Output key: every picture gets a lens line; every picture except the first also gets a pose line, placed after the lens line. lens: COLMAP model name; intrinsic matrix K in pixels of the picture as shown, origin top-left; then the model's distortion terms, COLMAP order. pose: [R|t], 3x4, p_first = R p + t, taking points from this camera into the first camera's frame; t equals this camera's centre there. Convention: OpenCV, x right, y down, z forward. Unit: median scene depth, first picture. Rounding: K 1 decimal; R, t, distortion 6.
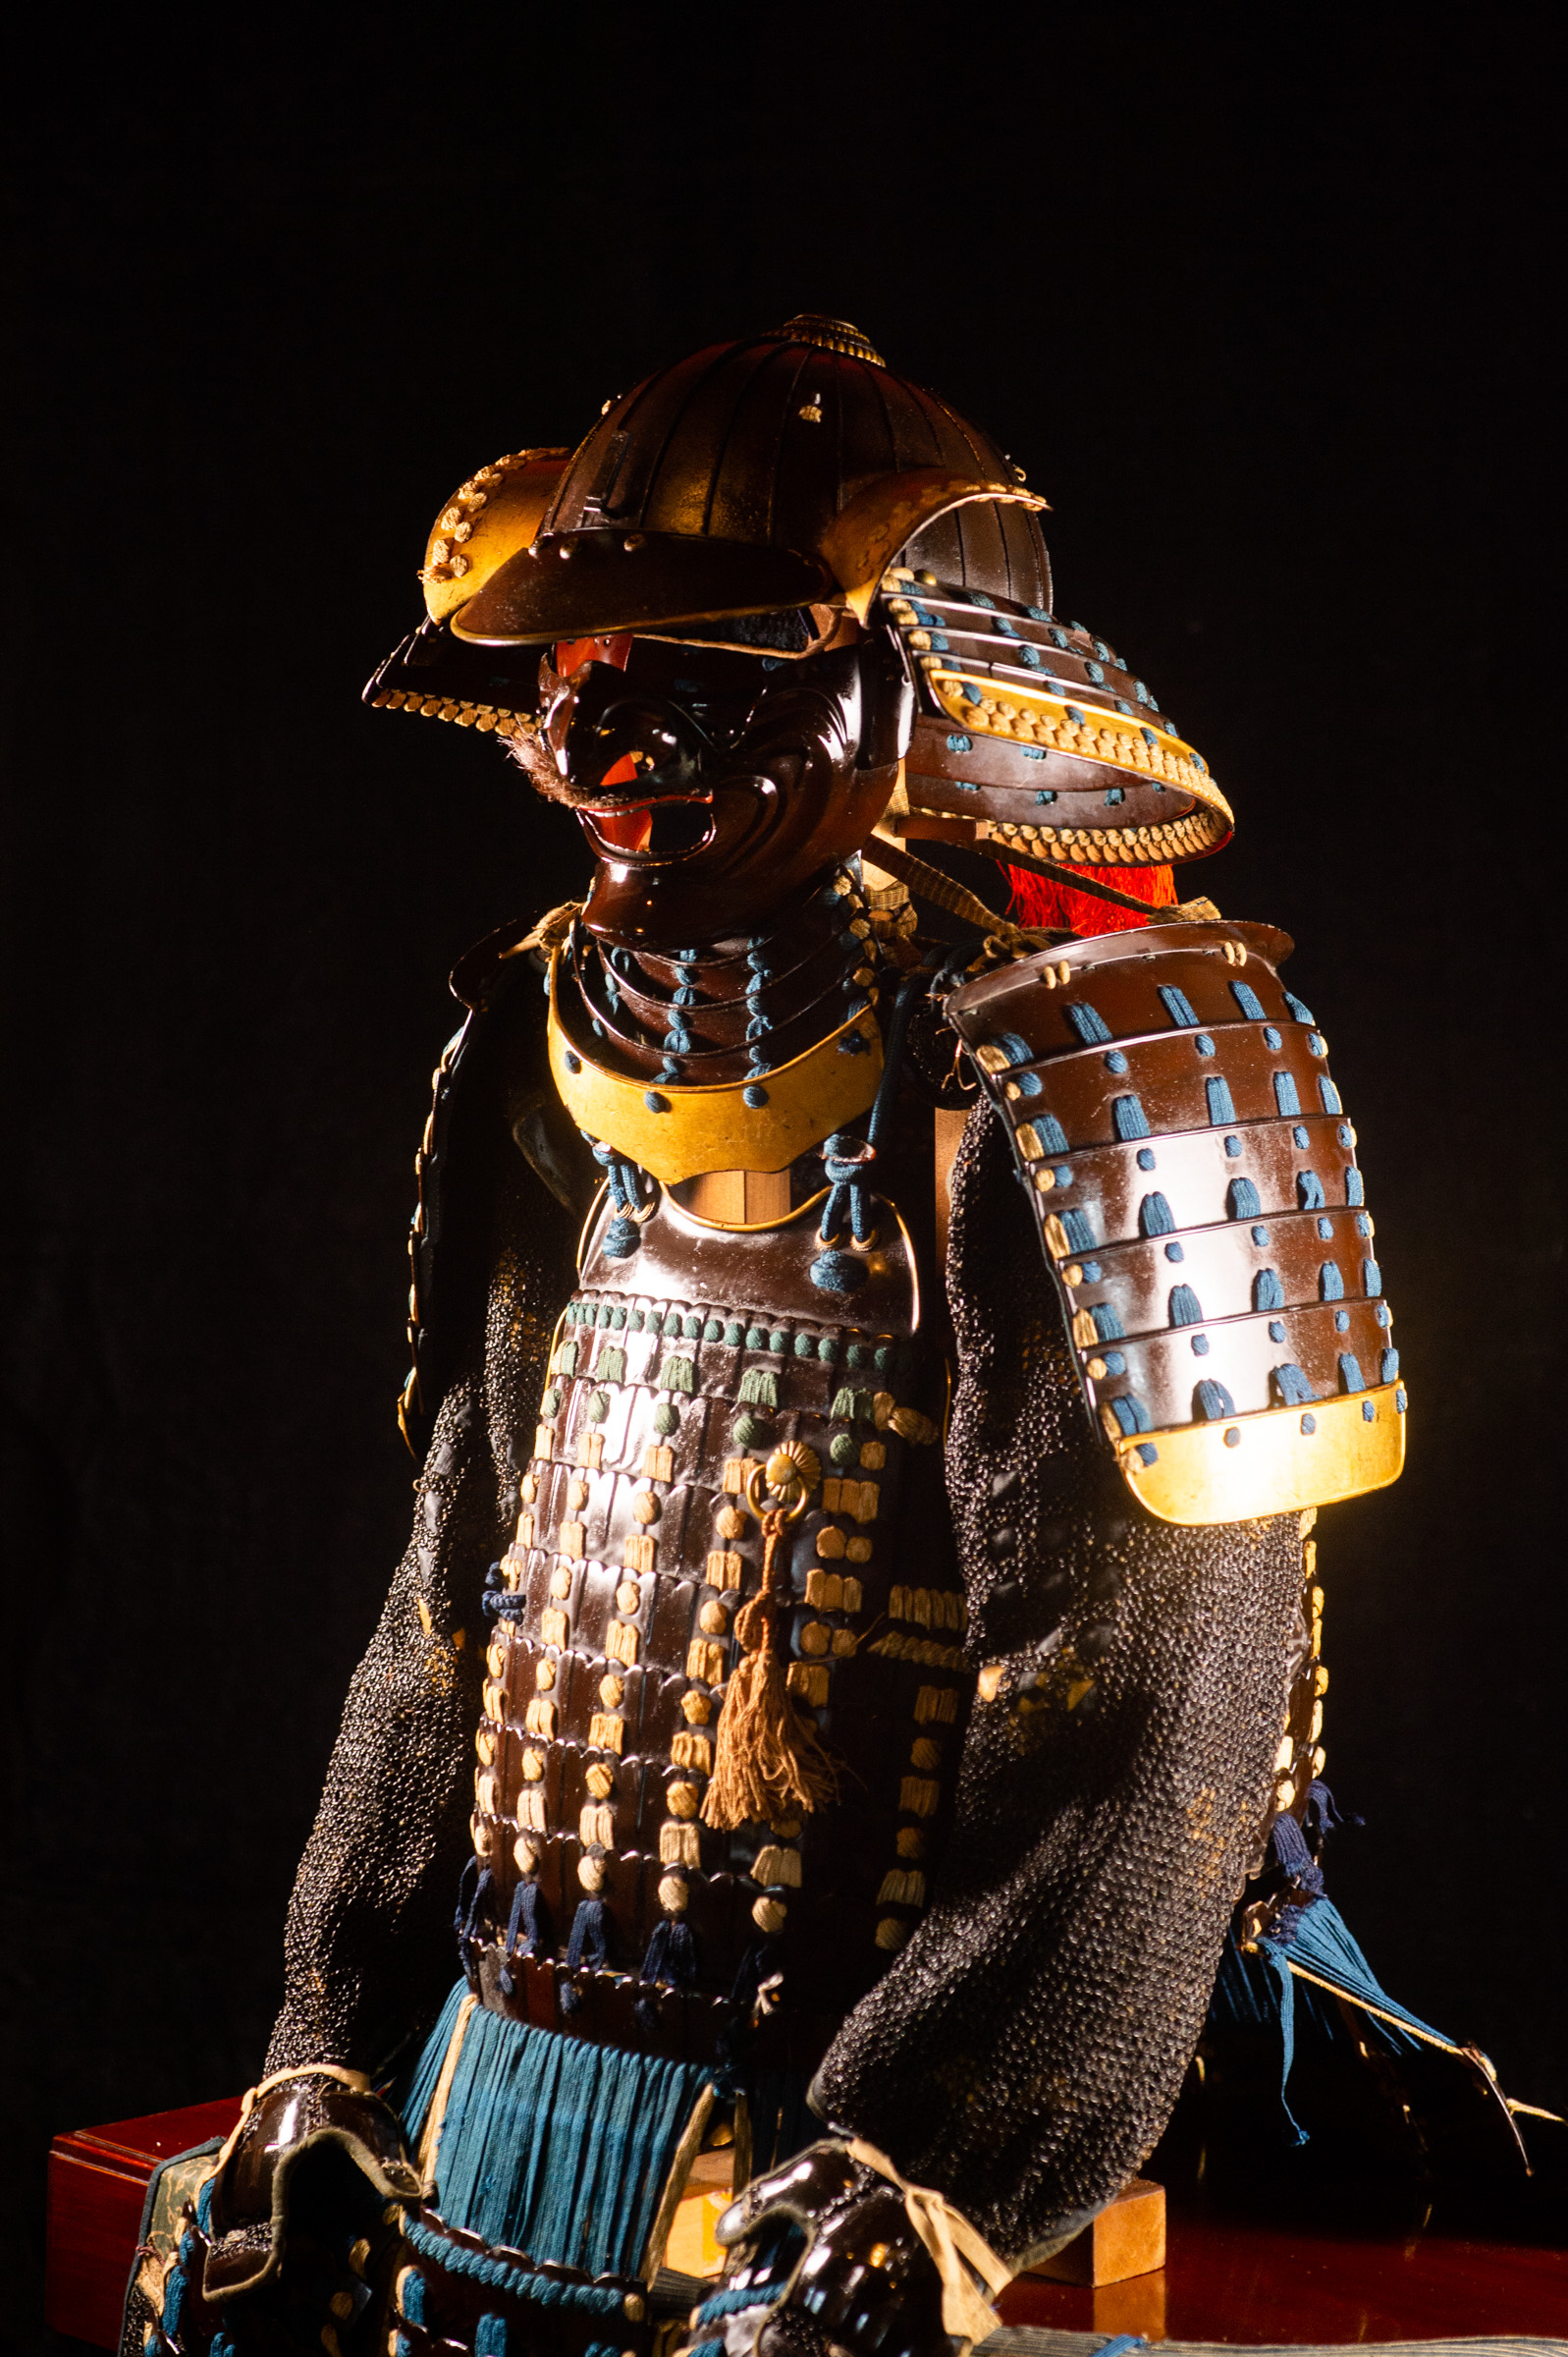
lens RADIAL K [[6663.2, 0, 784.0], [0, 6663.2, 1178.5], [0, 0, 1]] dist [0.313300, -0.385847]
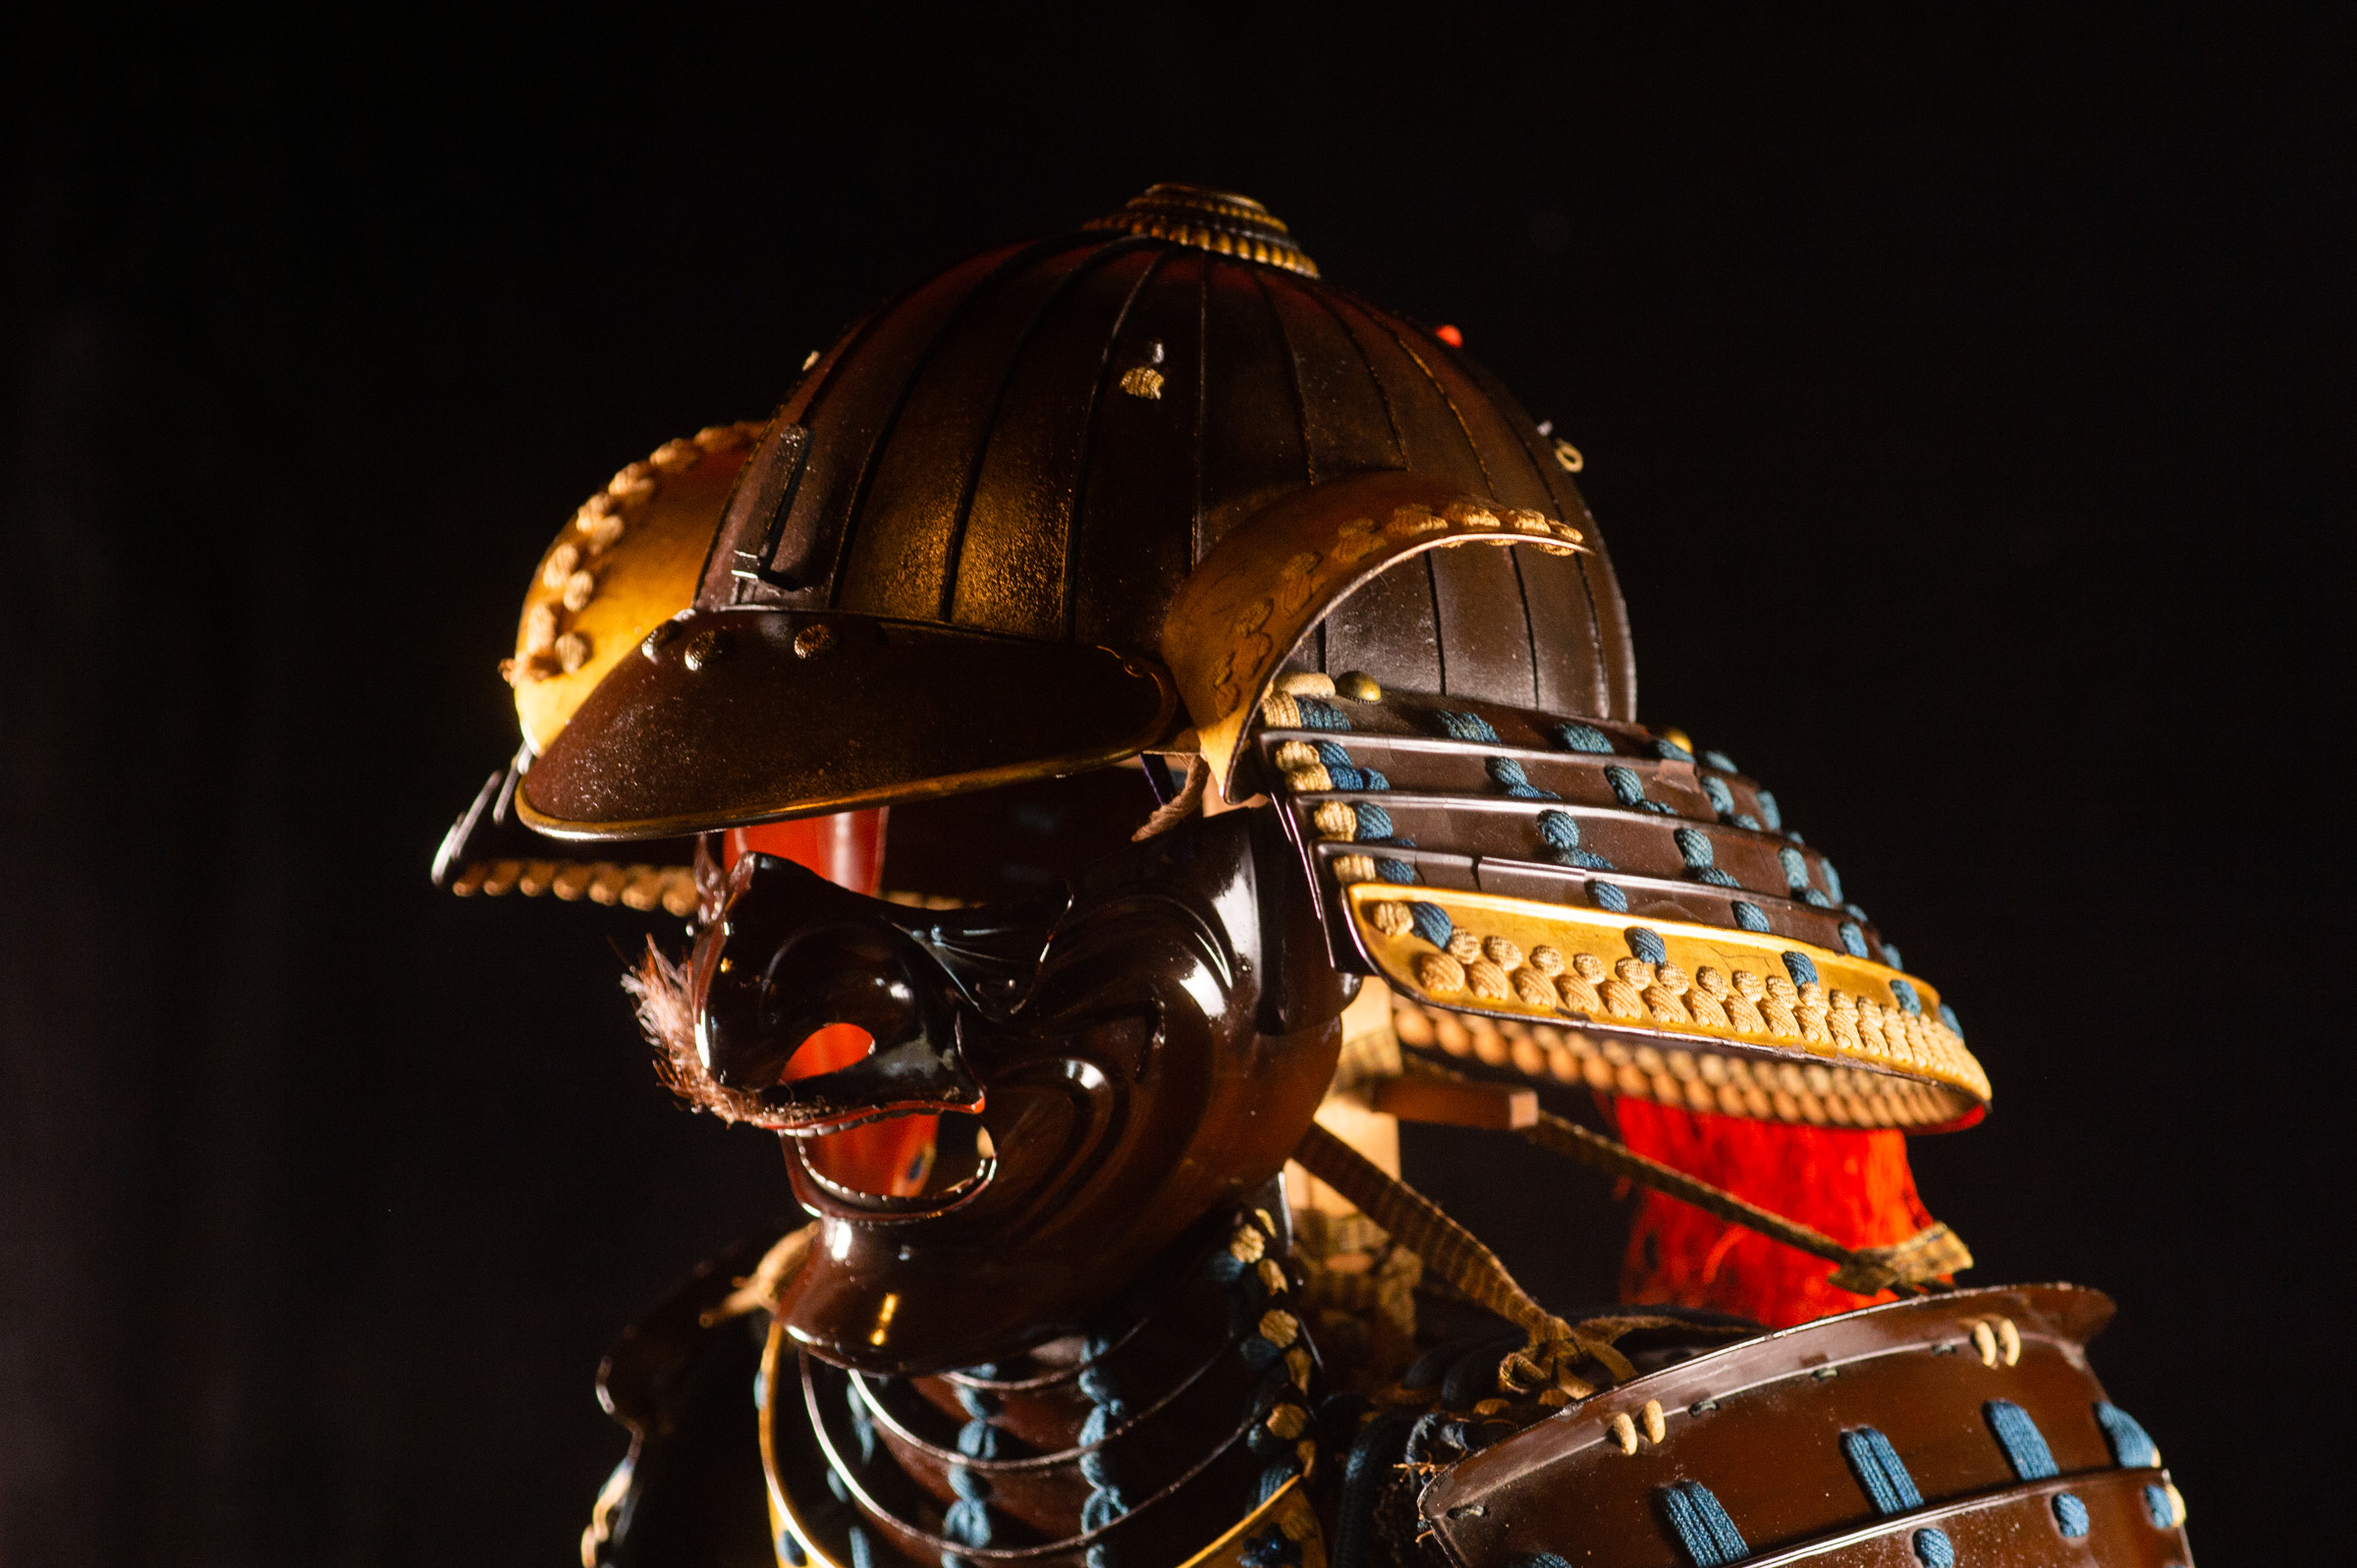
lens RADIAL K [[6663.2, 0, 1184.9], [0, 6663.2, 736.9], [0, 0, 1]] dist [0.313300, -0.385847]
pose [[0.994316, -0.031874, -0.101585, 0.060107], [0.031195, 0.999479, -0.008260, -0.081042], [0.101795, 0.005044, 0.994793, 0.467819]]
